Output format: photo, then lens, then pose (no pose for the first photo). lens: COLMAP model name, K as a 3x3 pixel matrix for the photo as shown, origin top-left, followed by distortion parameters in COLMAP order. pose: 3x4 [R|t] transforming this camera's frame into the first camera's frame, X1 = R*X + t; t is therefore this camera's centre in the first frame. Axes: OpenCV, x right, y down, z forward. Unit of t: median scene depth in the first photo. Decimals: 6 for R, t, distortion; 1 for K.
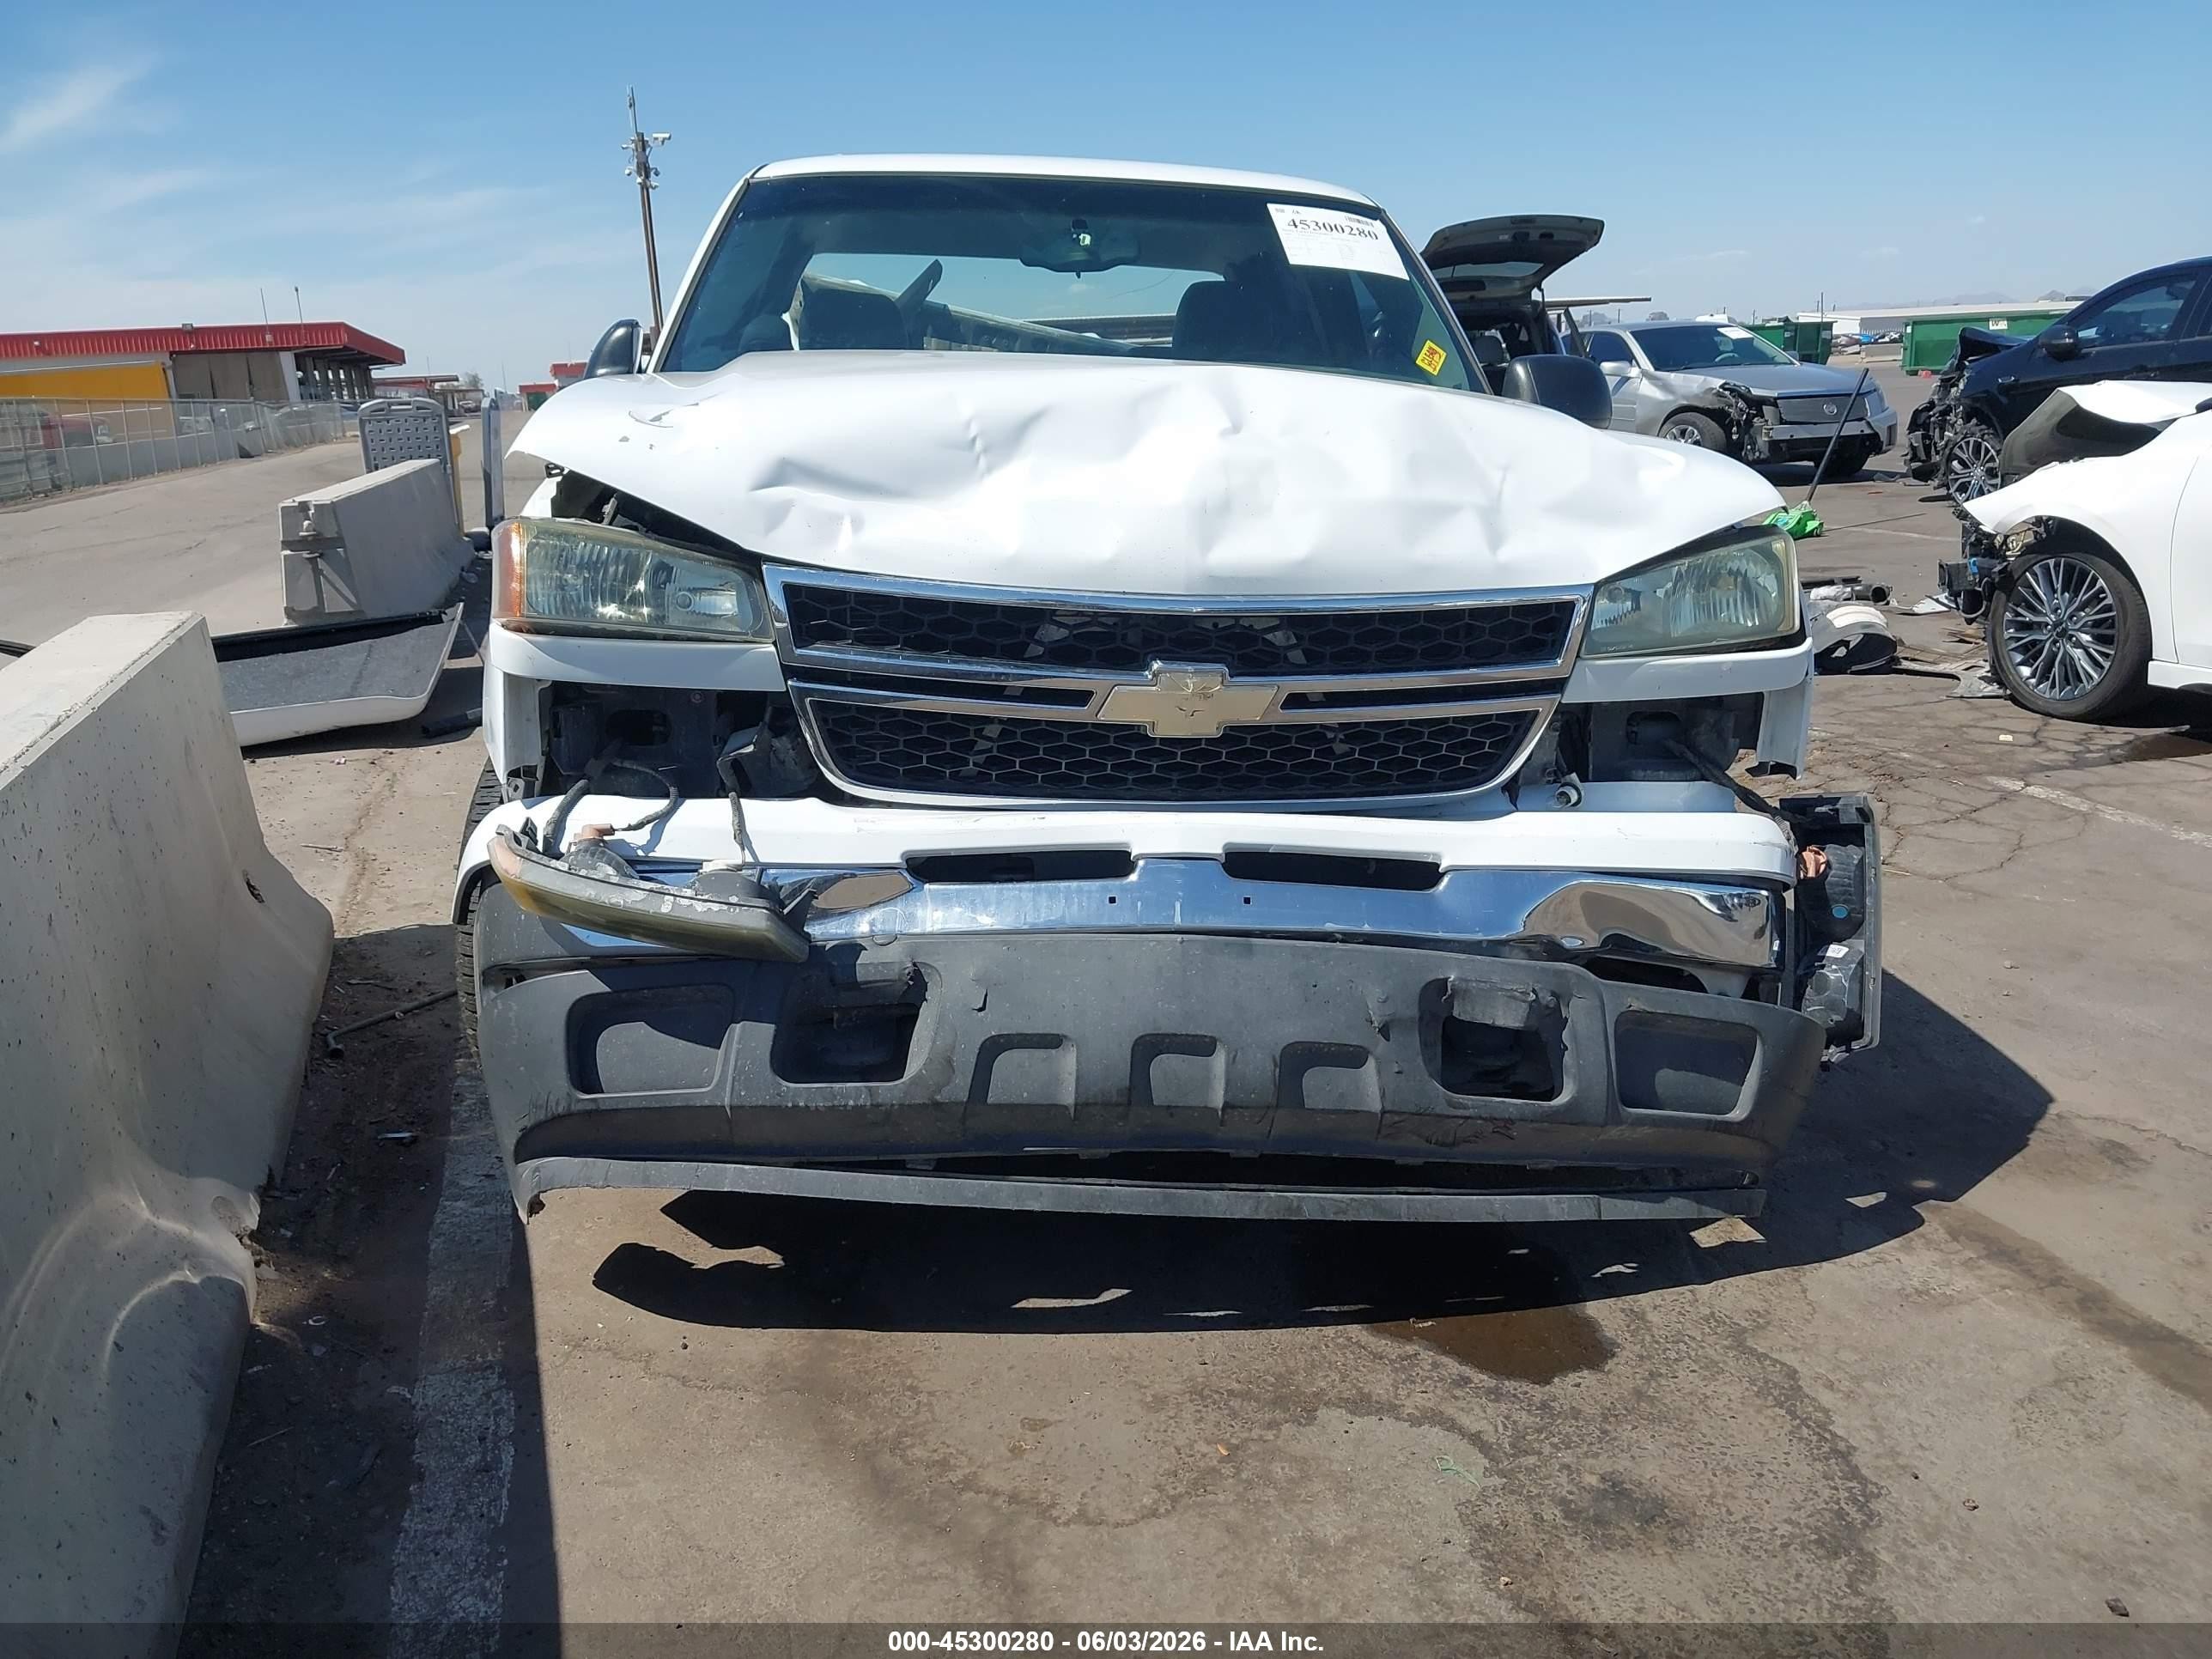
lens RADIAL K [[1749.4, 0, 1097.5], [0, 1749.4, 834.0], [0, 0, 1]] dist [0.041258, -0.056964]
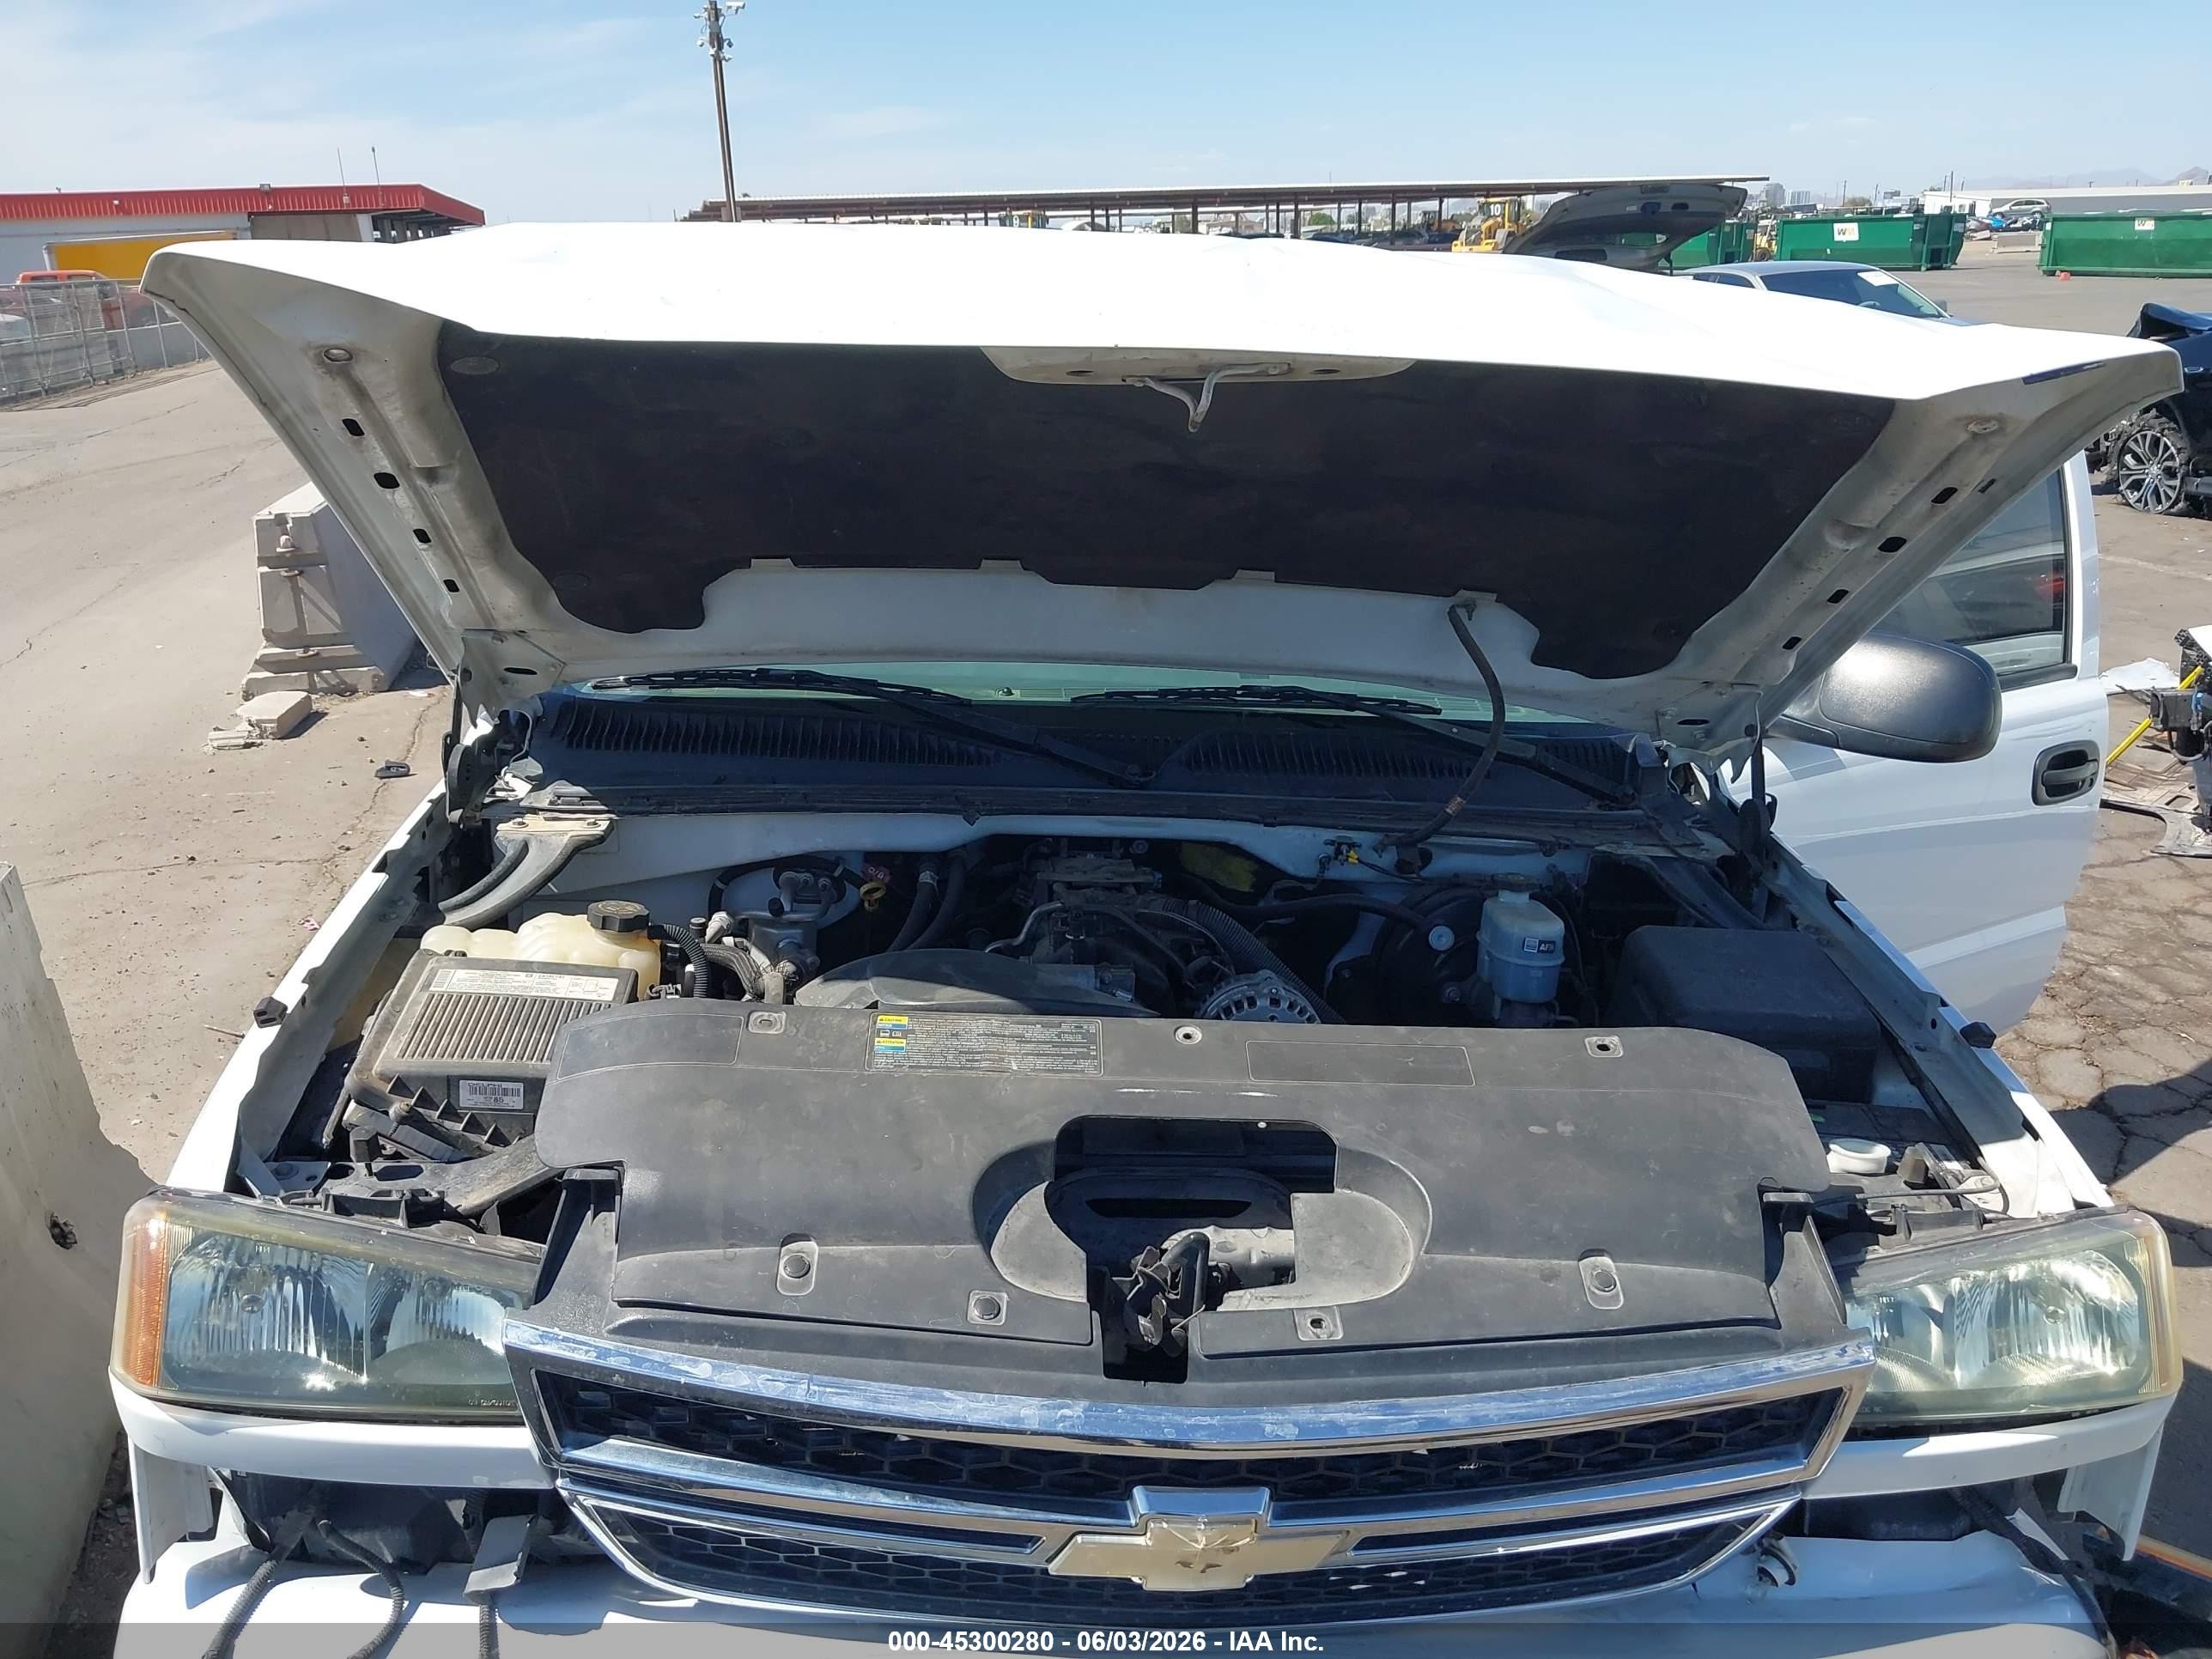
lens RADIAL K [[1749.4, 0, 1112.2], [0, 1749.4, 824.8], [0, 0, 1]] dist [0.041258, -0.056964]
pose [[0.999056, 0.025057, -0.035494, 0.008287], [-0.022586, 0.997404, 0.068377, -0.074514], [0.037115, -0.067511, 0.997028, 0.077164]]
